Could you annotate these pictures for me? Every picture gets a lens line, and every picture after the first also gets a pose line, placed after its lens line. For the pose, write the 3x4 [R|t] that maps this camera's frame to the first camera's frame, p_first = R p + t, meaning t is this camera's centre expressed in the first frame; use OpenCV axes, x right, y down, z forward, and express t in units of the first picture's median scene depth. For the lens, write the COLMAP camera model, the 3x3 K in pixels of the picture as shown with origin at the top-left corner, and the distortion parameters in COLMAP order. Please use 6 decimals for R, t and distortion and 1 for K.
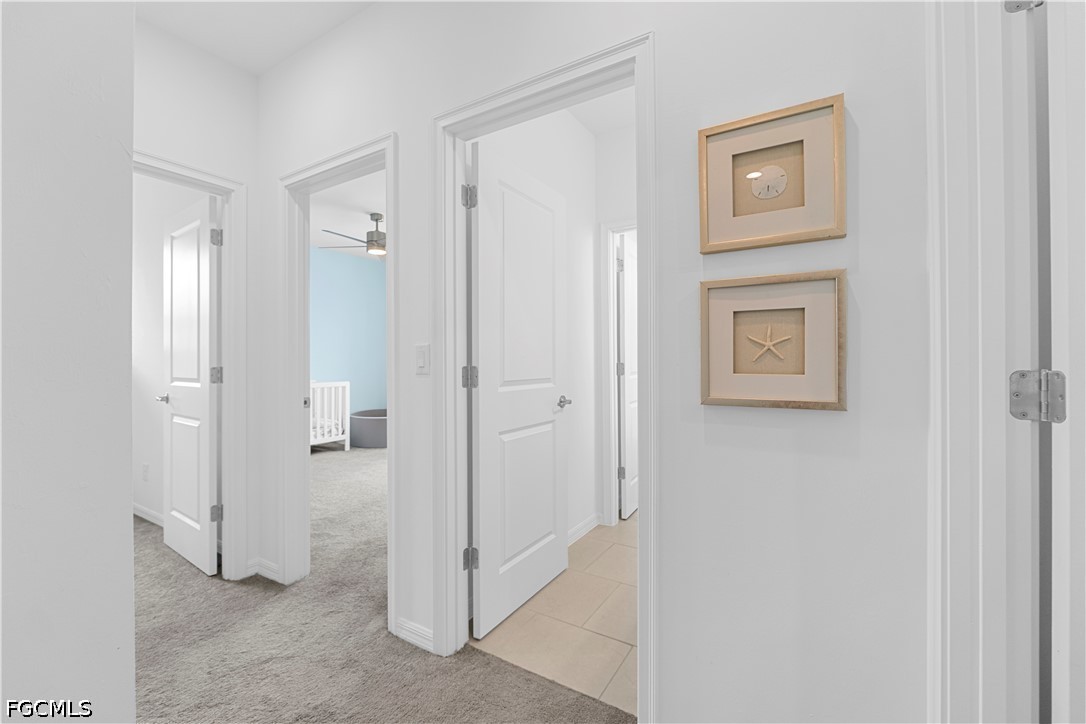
lens RADIAL K [[454.4, 0, 537.9], [0, 454.4, 362.1], [0, 0, 1]] dist [-0.004155, -0.000544]
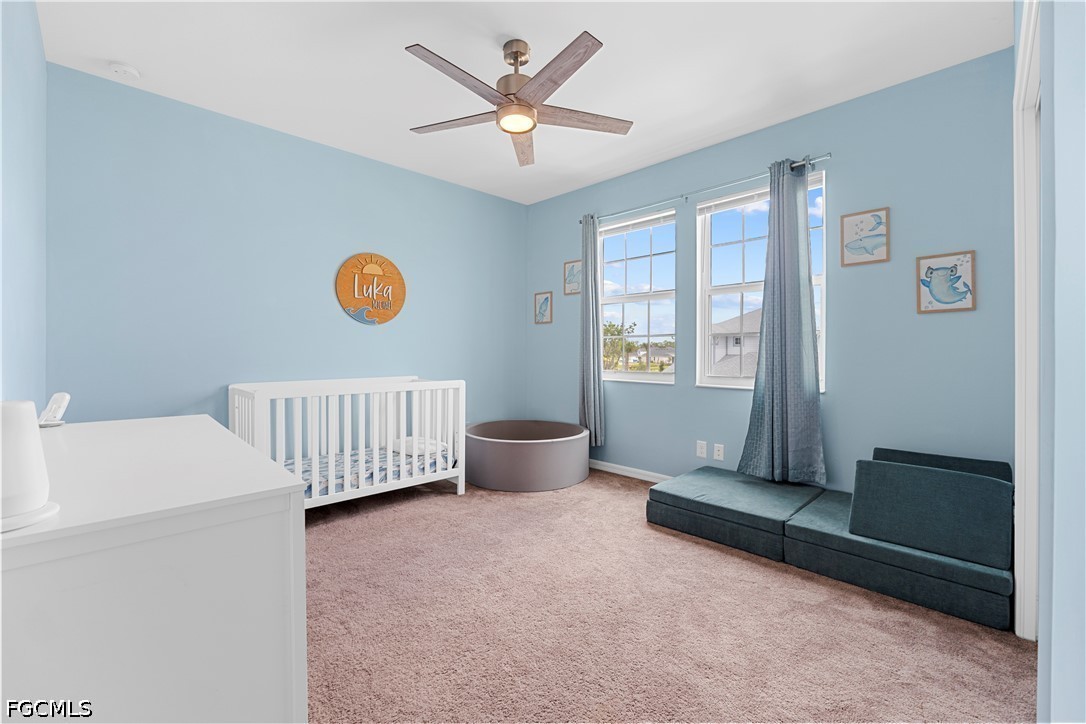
lens RADIAL K [[454.4, 0, 546.6], [0, 454.4, 358.0], [0, 0, 1]] dist [-0.004155, -0.000544]
pose [[0.974773, 0.006744, -0.223098, -0.178944], [-0.004924, 0.999950, 0.008711, 0.008325], [0.223145, -0.007393, 0.974757, 0.446117]]
